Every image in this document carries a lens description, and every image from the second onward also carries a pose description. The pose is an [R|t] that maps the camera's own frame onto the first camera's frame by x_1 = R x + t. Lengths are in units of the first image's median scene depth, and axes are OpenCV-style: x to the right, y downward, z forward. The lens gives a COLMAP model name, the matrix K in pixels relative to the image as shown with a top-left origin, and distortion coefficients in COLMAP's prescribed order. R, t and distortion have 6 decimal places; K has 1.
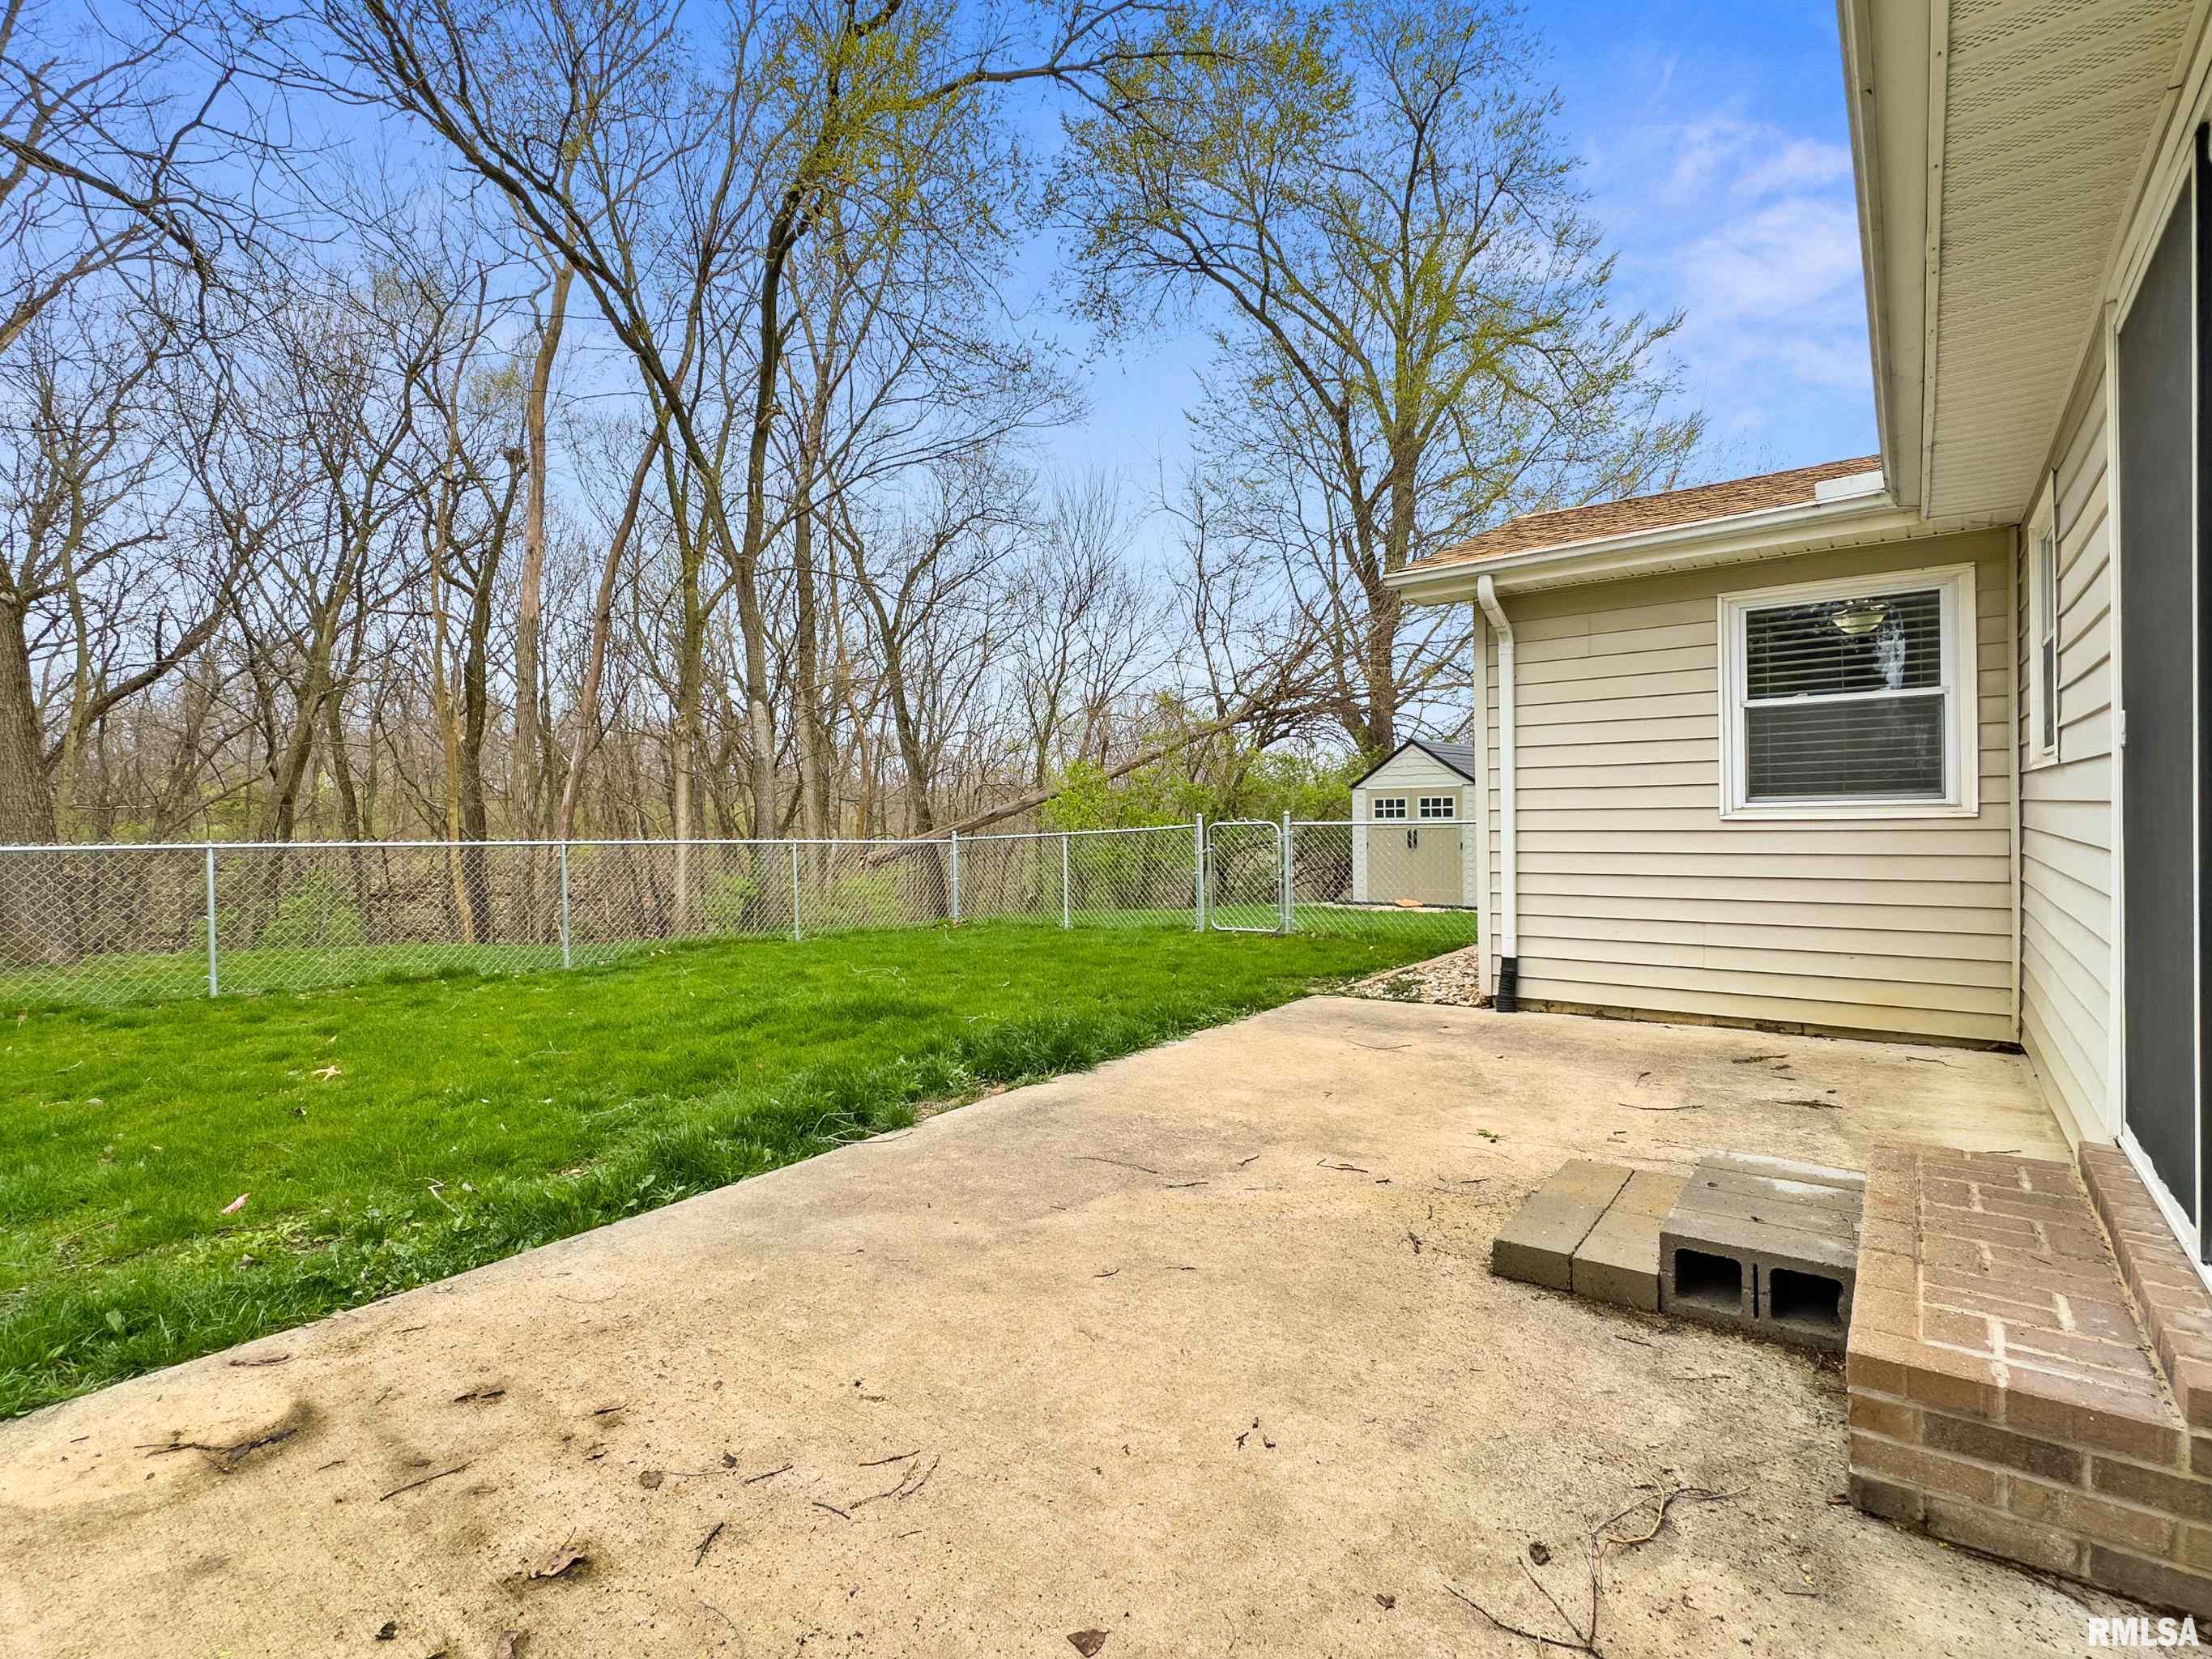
lens RADIAL K [[1052.3, 0, 1106.0], [0, 1052.3, 829.5], [0, 0, 1]] dist [-0.000523, -0.000204]
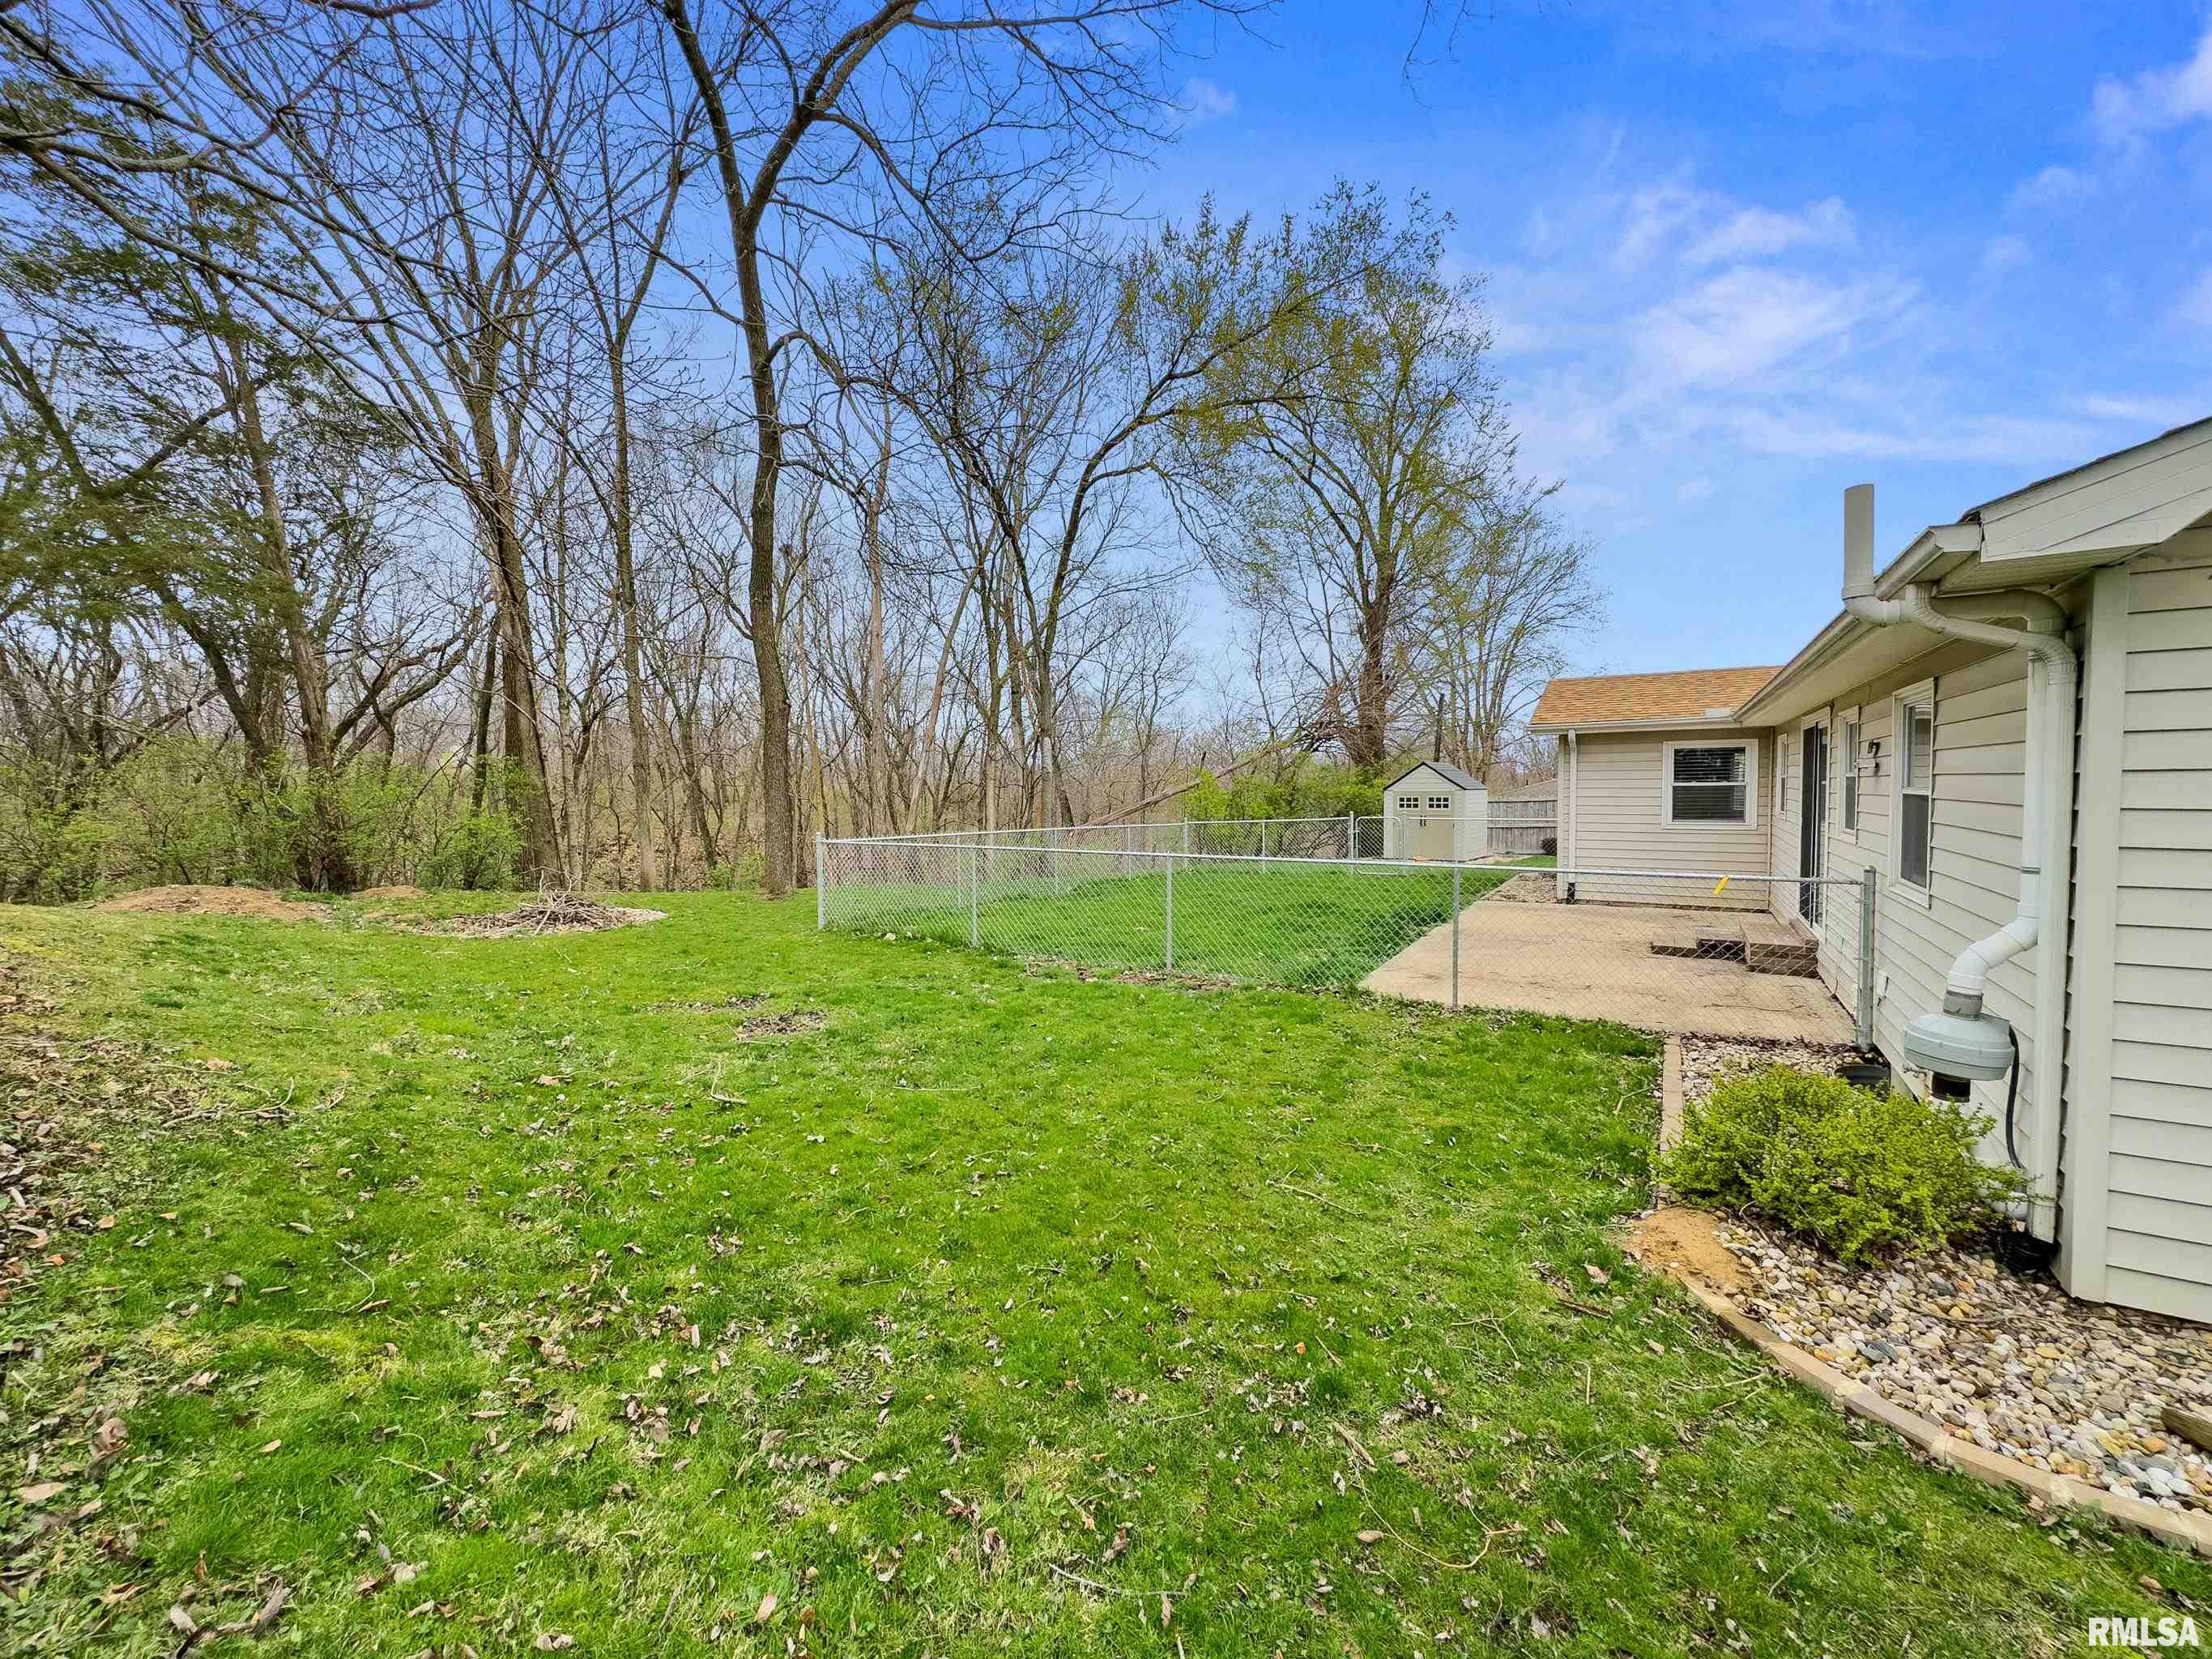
lens RADIAL K [[889.0, 0, 1106.0], [0, 889.0, 829.5], [0, 0, 1]] dist [0.010881, 0.000027]
pose [[0.995425, 0.003328, 0.095490, -0.337187], [-0.006814, 0.999321, 0.036198, -0.026242], [-0.095305, -0.036683, 0.994772, -0.361610]]
